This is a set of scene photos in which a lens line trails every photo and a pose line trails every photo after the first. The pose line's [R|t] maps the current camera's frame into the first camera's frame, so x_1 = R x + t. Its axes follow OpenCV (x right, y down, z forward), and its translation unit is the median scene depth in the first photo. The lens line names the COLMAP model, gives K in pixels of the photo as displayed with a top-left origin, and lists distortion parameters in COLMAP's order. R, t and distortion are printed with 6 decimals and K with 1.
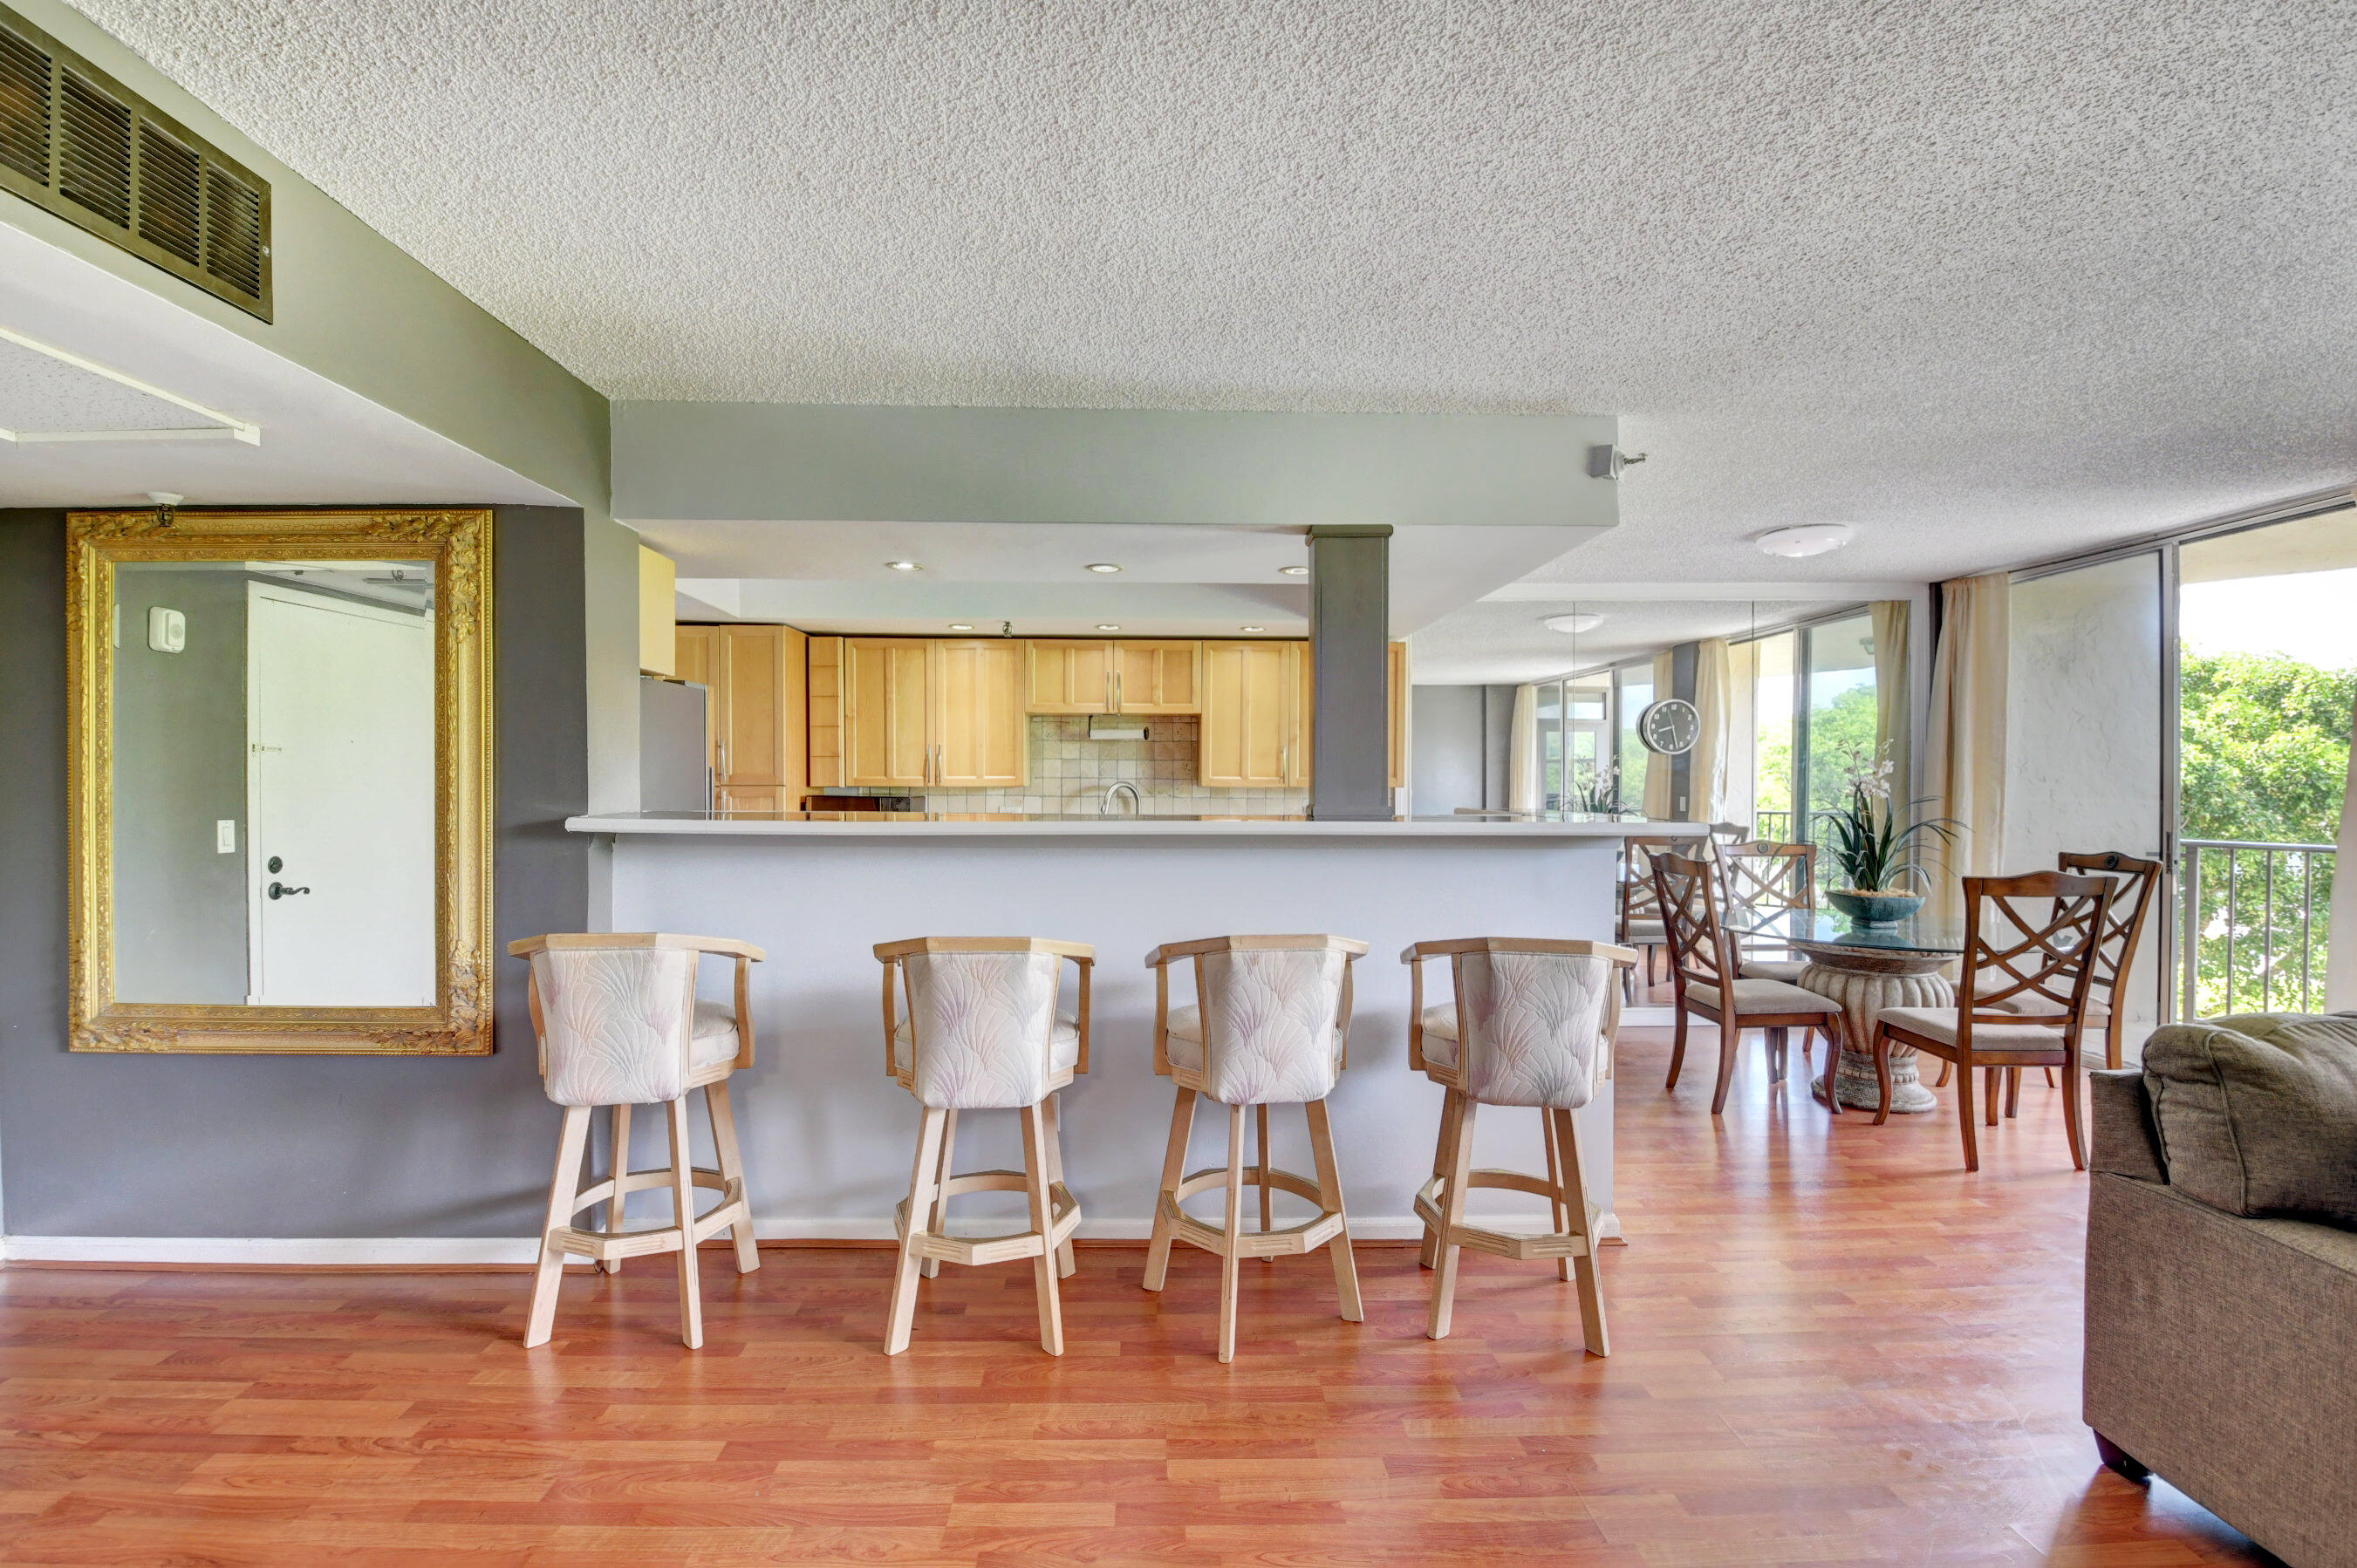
lens RADIAL K [[1039.3, 0, 1178.5], [0, 1039.3, 784.0], [0, 0, 1]] dist [-0.000165, -0.019728]
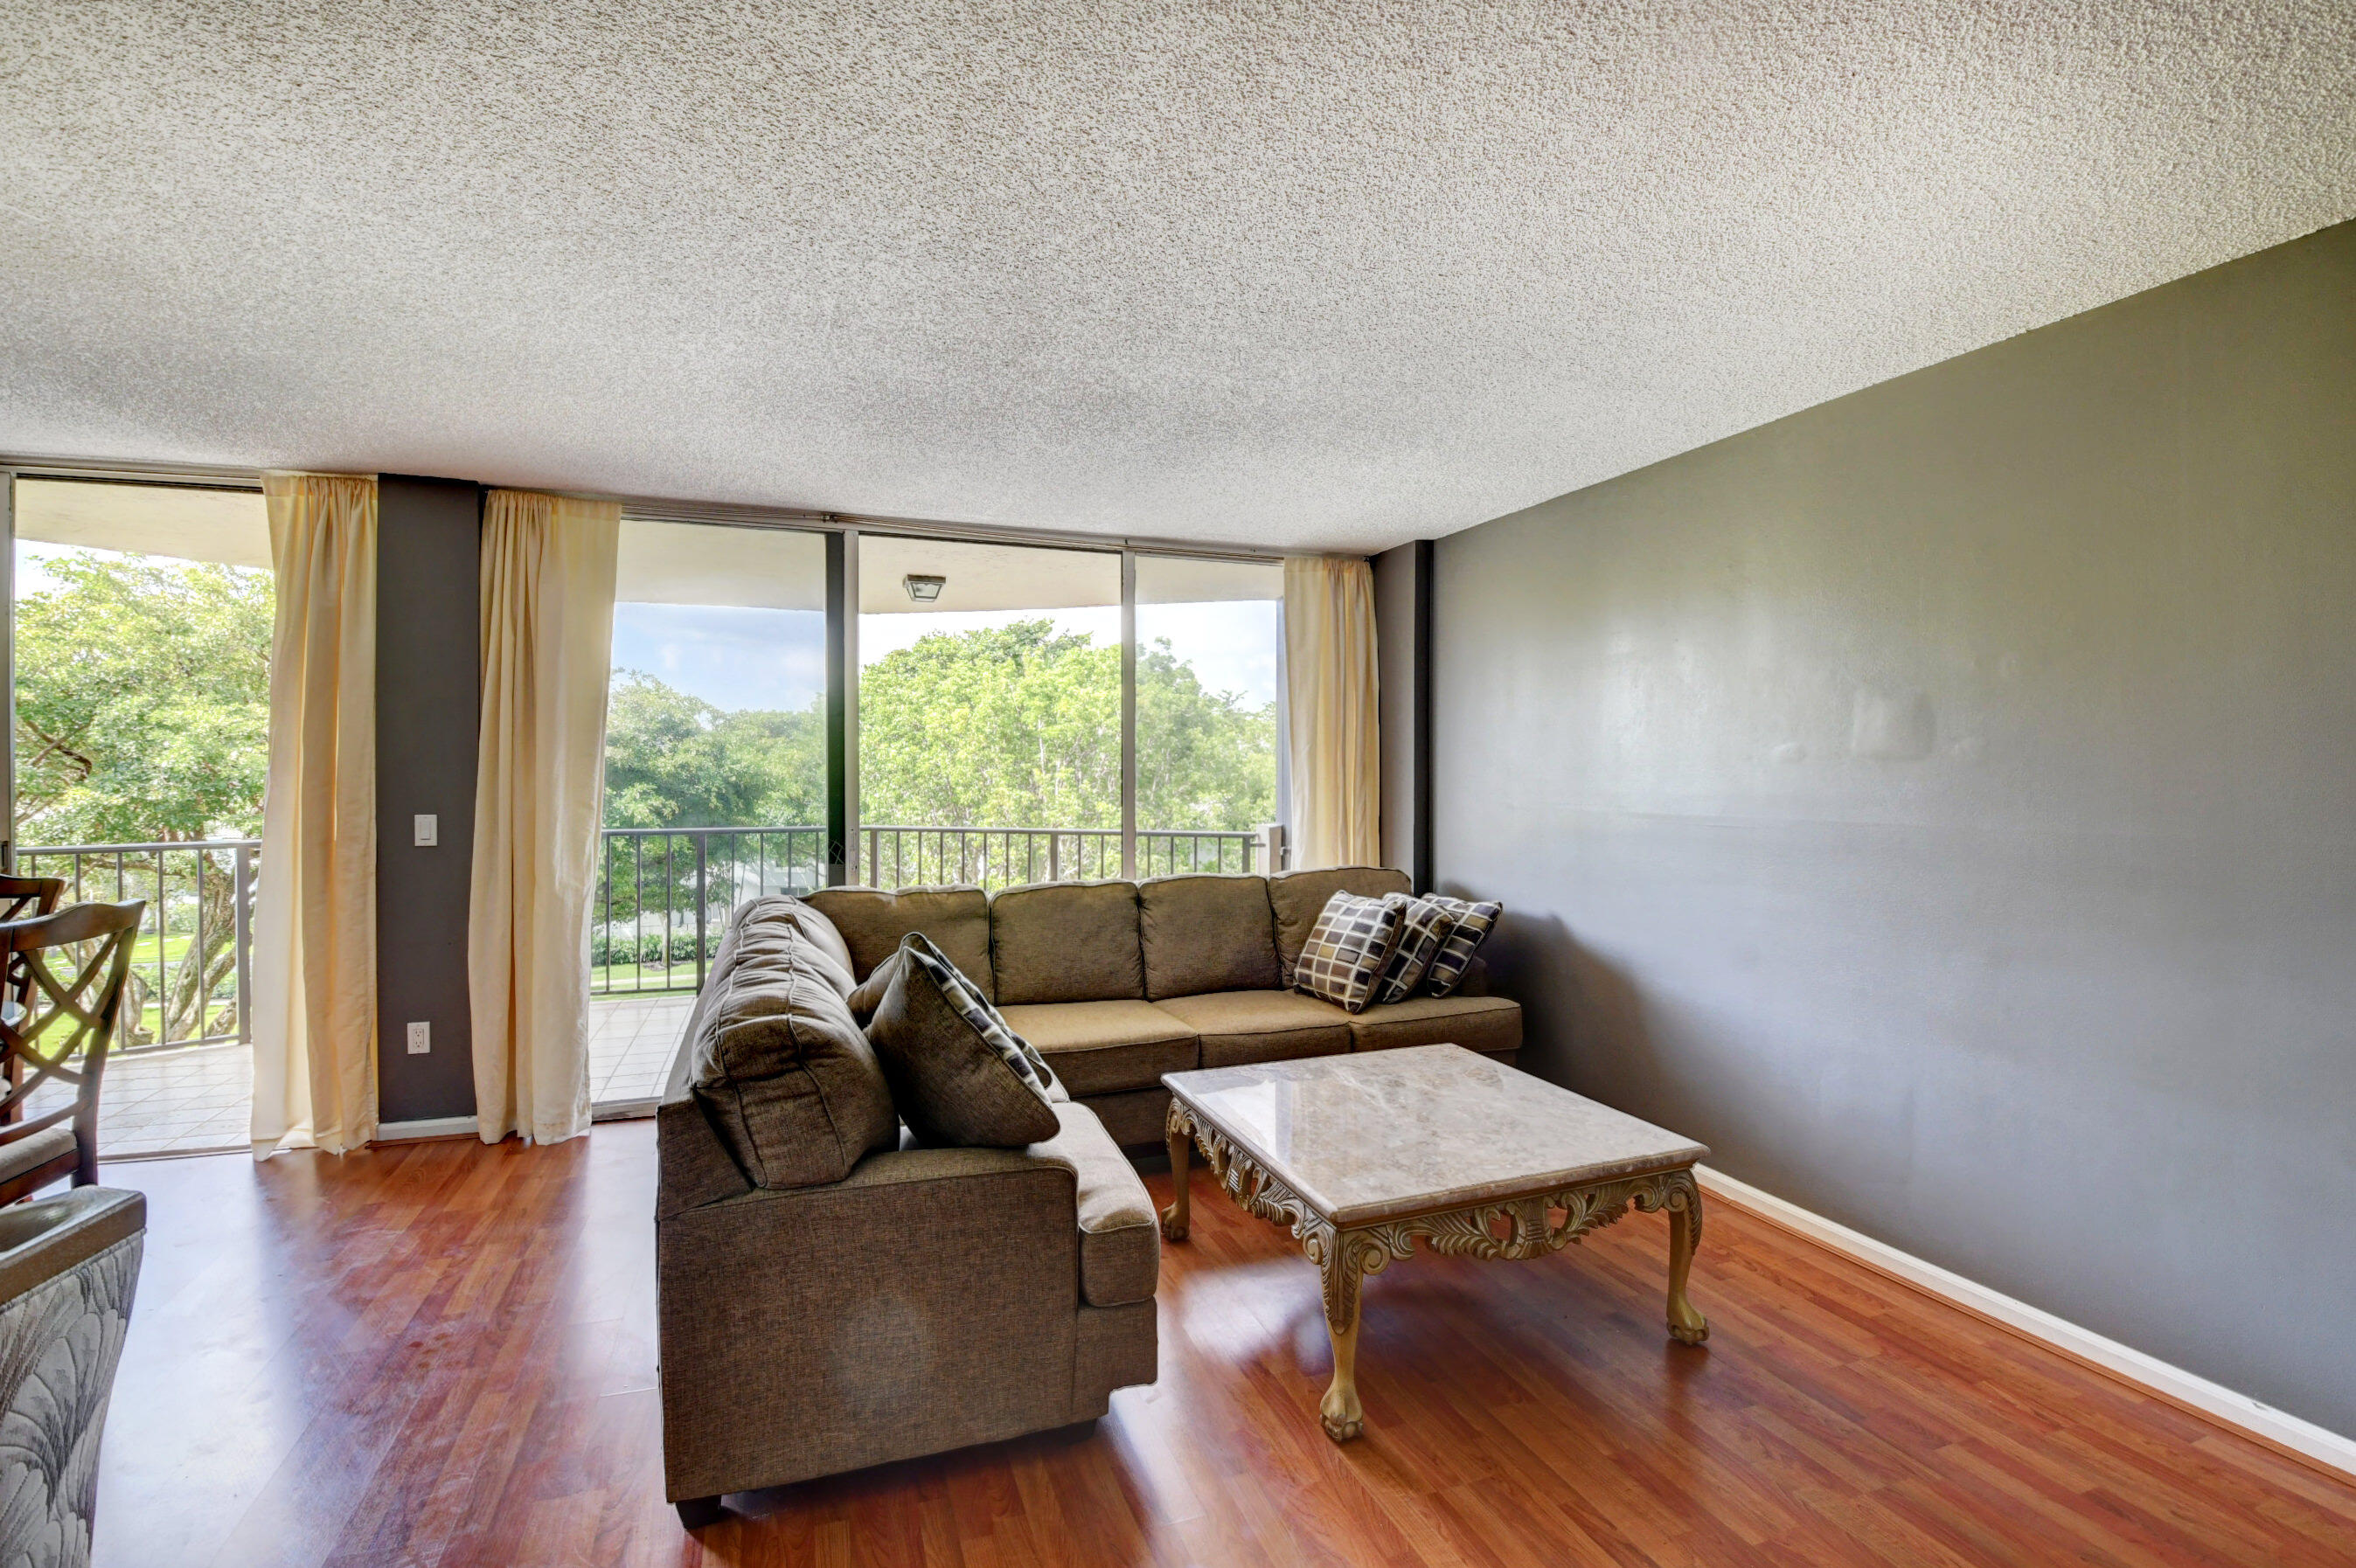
lens RADIAL K [[1045.8, 0, 1171.6], [0, 1045.8, 784.8], [0, 0, 1]] dist [-0.000002, -0.022336]
pose [[-0.313474, -0.011861, 0.949523, -0.044377], [0.004207, 0.999895, 0.013879, -0.003162], [-0.949587, 0.008346, -0.313392, 0.399288]]
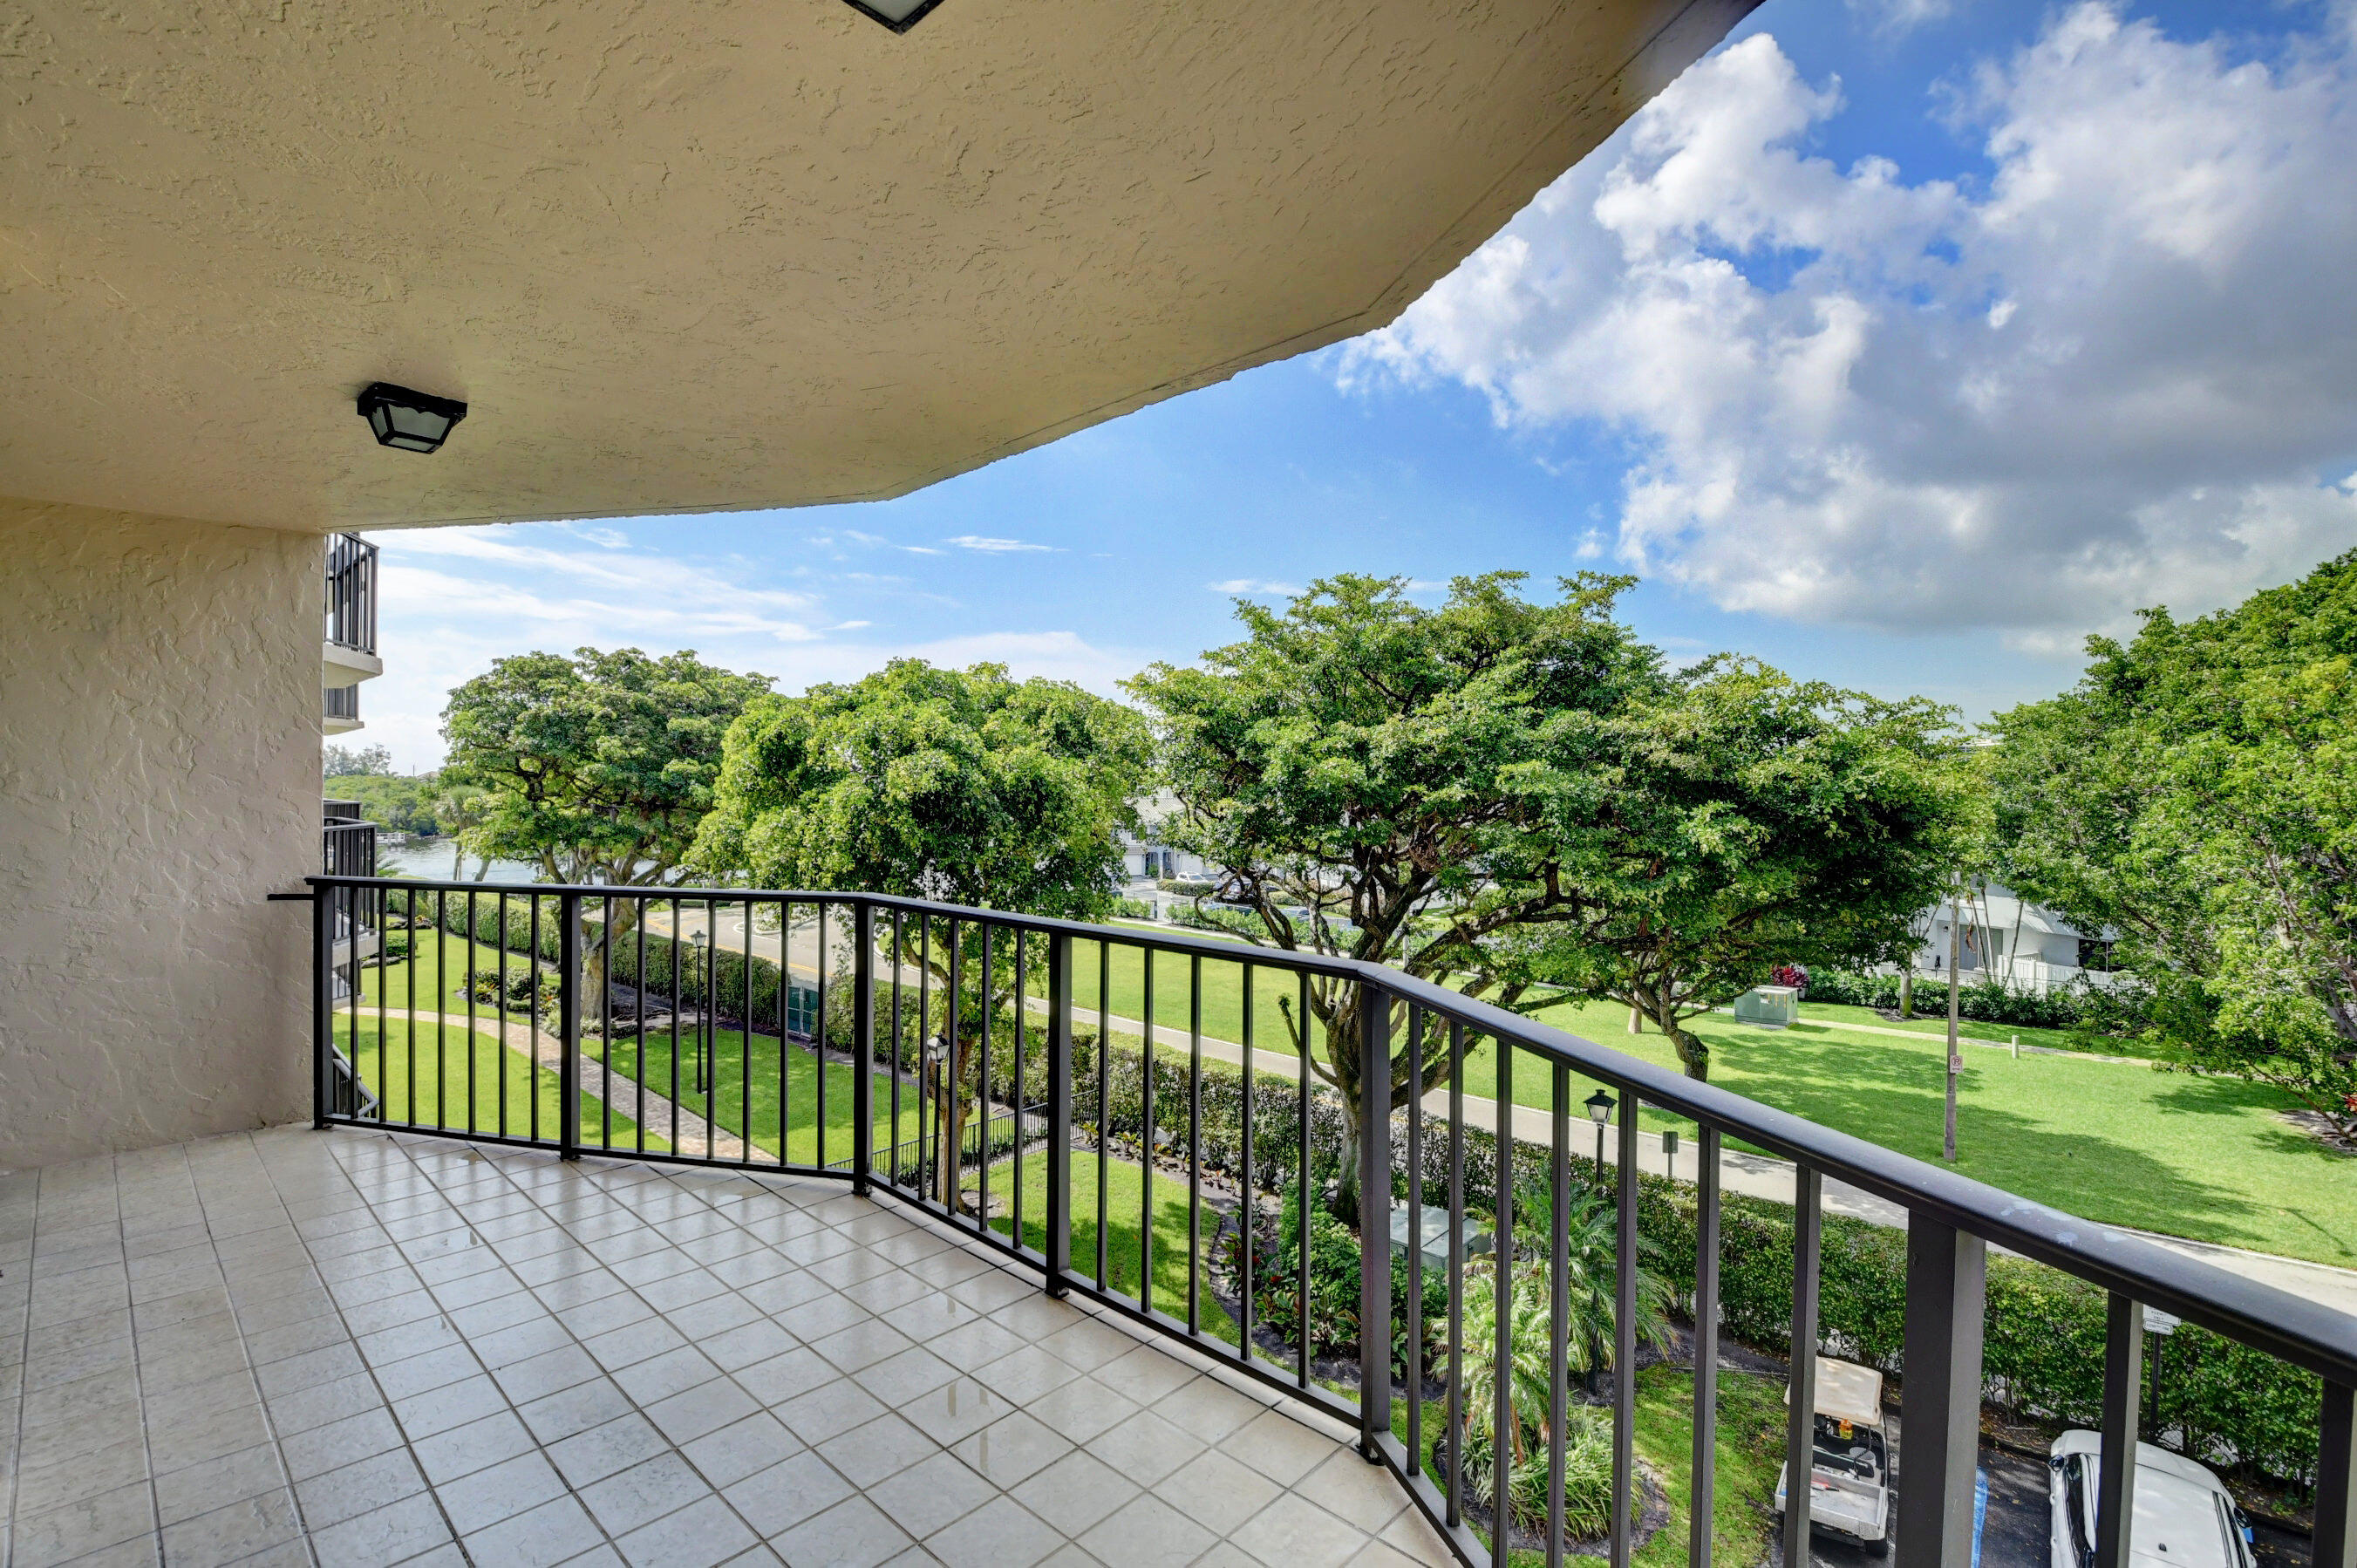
lens RADIAL K [[1041.6, 0, 1169.7], [0, 1041.6, 783.2], [0, 0, 1]] dist [0.017808, -0.030104]
pose [[0.711454, -0.001508, 0.702731, 1.184084], [0.004513, 0.999987, -0.002423, -0.012510], [-0.702718, 0.004896, 0.711451, 0.025632]]
